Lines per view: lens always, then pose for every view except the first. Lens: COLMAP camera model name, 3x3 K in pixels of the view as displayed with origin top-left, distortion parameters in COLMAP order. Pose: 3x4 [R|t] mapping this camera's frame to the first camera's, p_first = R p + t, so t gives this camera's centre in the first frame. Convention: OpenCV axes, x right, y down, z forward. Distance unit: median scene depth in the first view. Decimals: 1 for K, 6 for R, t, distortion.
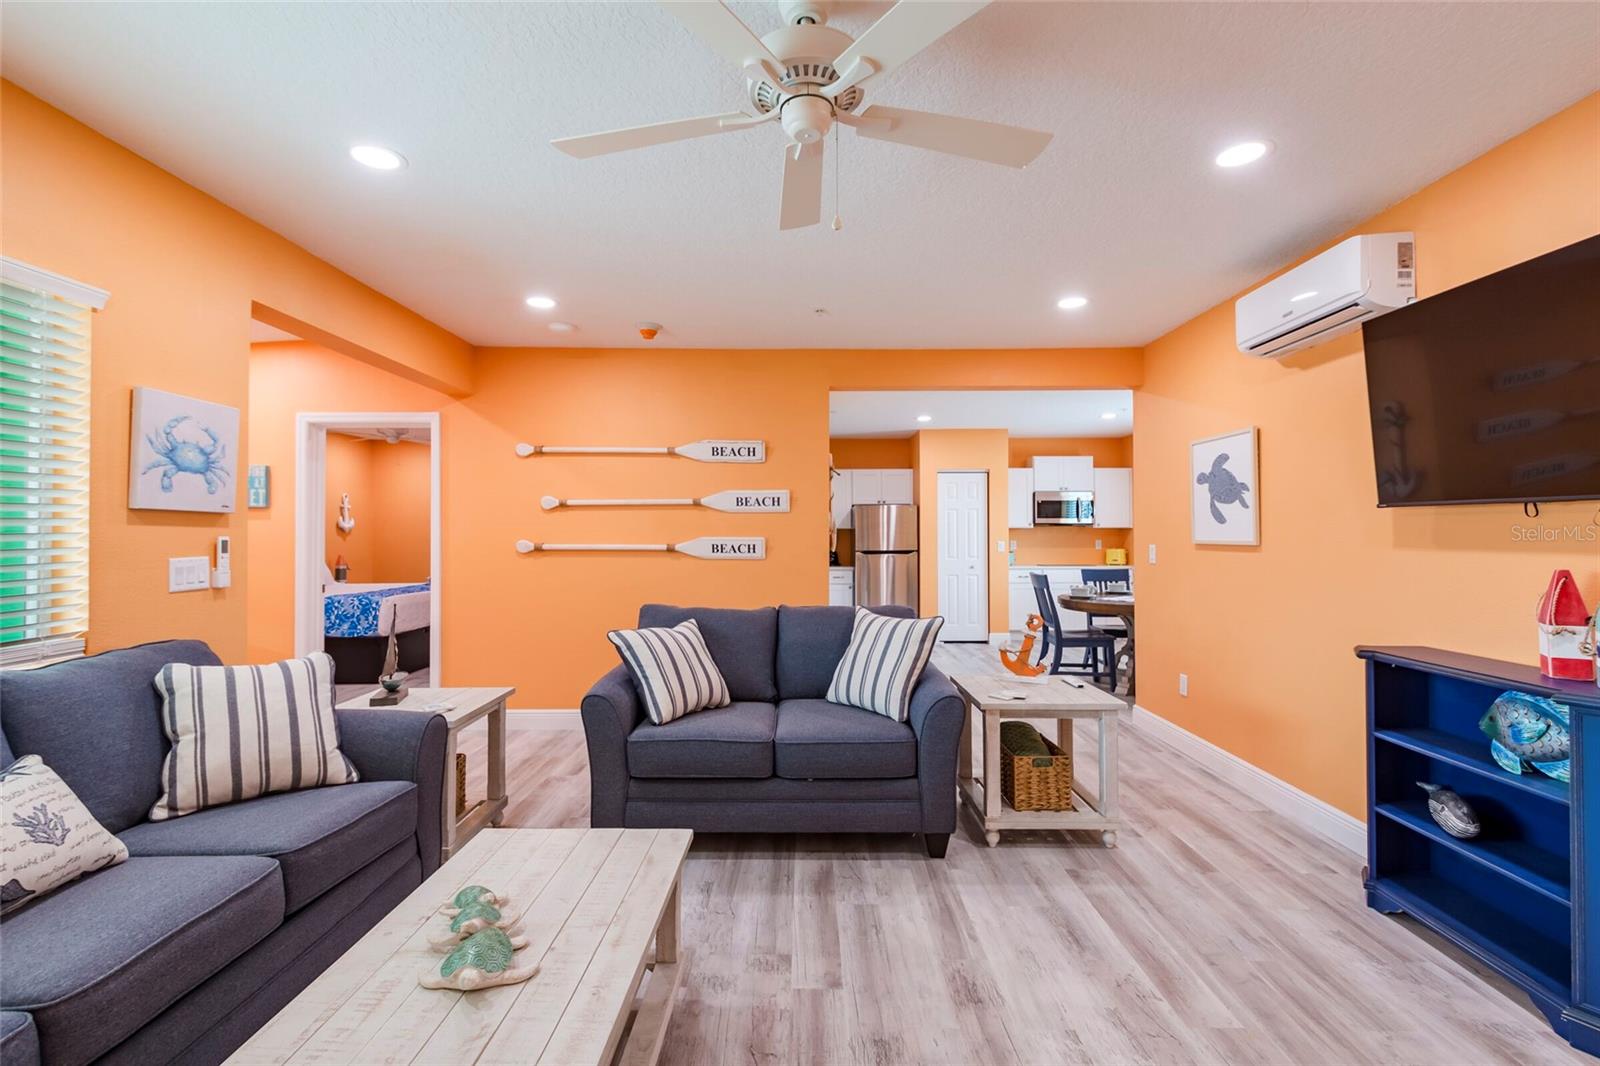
lens RADIAL K [[732.1, 0, 797.2], [0, 732.1, 544.1], [0, 0, 1]] dist [0.002052, -0.000327]
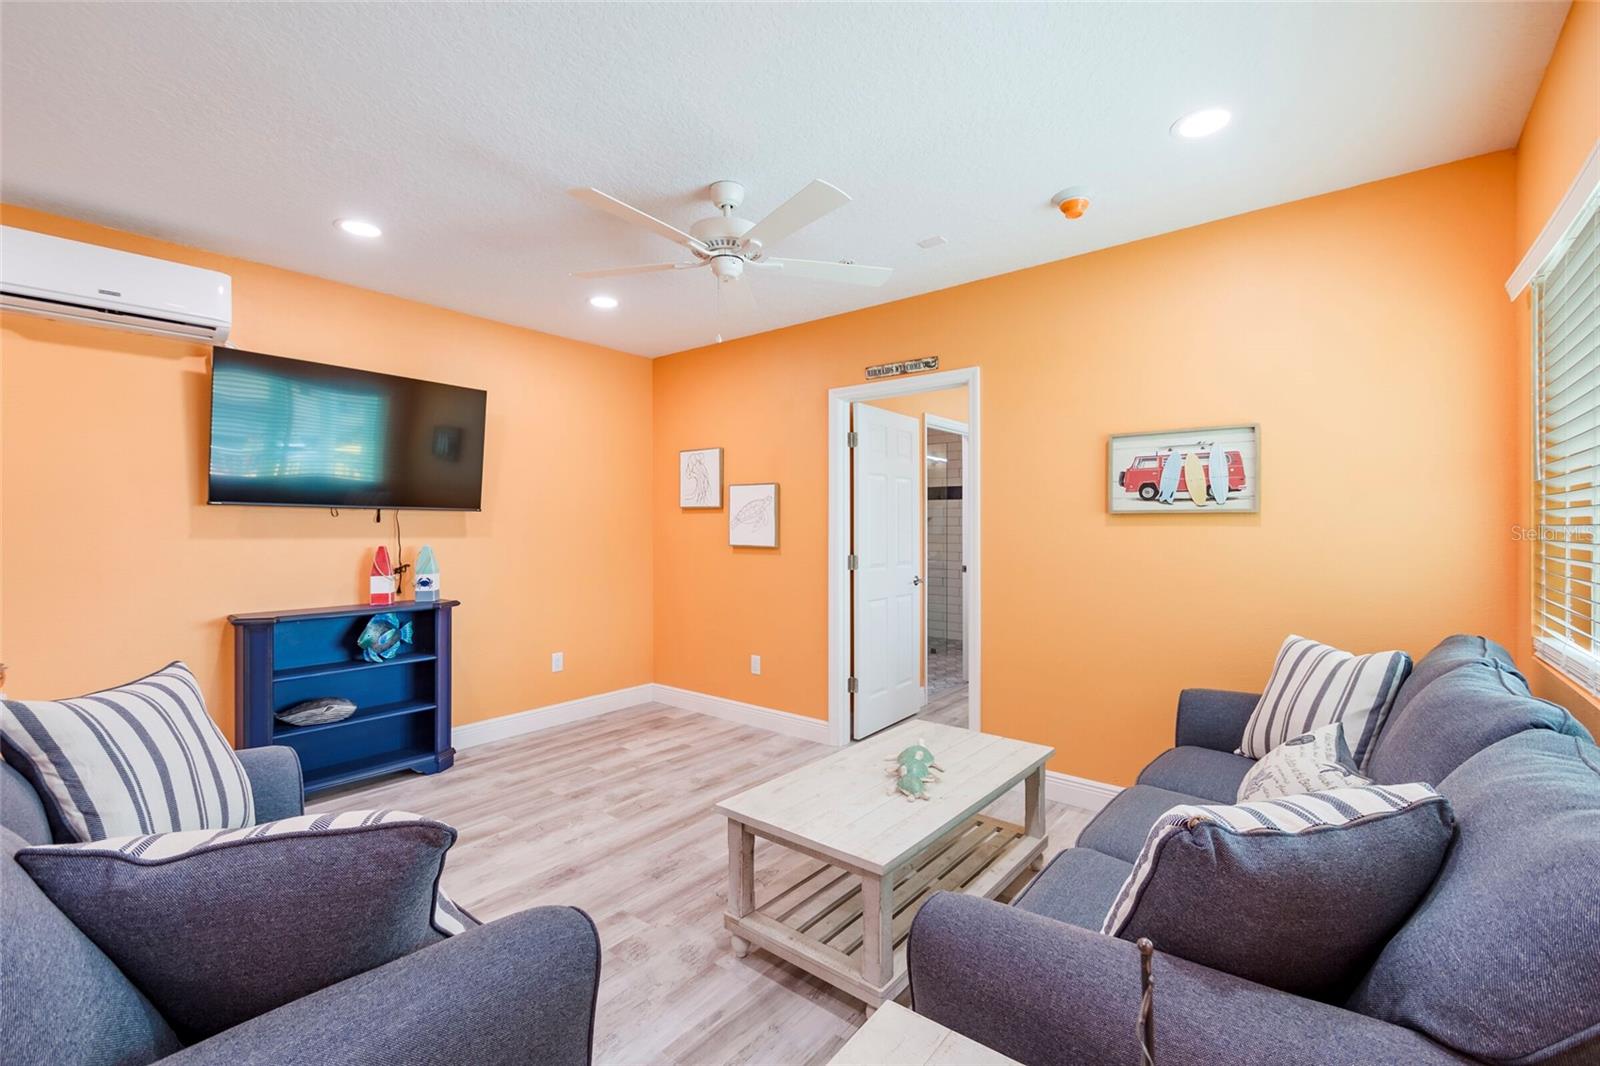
lens RADIAL K [[732.1, 0, 797.2], [0, 732.1, 544.1], [0, 0, 1]] dist [0.002052, -0.000327]
pose [[-0.800436, -0.009095, 0.599349, -0.650764], [0.004217, 0.999775, 0.020803, -0.004806], [-0.599403, 0.019179, -0.800218, 1.322553]]
